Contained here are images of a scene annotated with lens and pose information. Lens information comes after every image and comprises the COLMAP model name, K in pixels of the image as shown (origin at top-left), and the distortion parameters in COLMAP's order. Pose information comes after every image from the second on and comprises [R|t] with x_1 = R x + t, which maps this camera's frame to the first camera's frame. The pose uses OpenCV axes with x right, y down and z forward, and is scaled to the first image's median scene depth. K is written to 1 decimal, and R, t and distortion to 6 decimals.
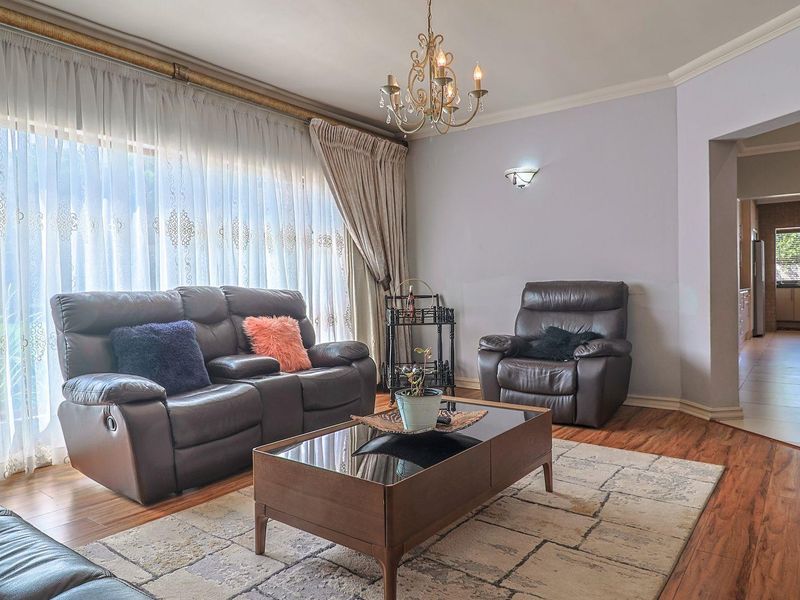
lens RADIAL K [[548.9, 0, 403.5], [0, 548.9, 301.7], [0, 0, 1]] dist [-0.001094, 0.003604]
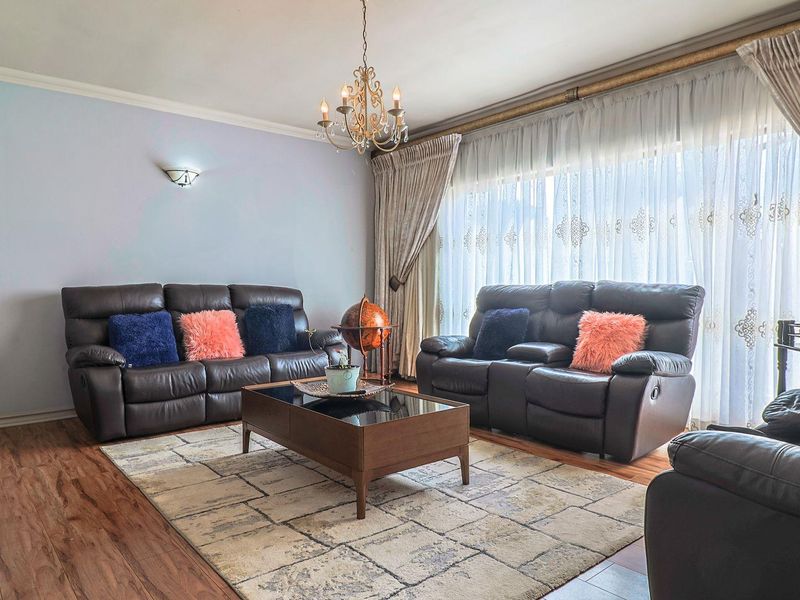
lens RADIAL K [[548.9, 0, 403.3], [0, 548.9, 298.2], [0, 0, 1]] dist [-0.001094, 0.003604]
pose [[-0.228570, 0.031751, -0.973010, 1.241667], [-0.021025, 0.999074, 0.037540, -0.043737], [0.973300, 0.029038, -0.227691, 1.429965]]
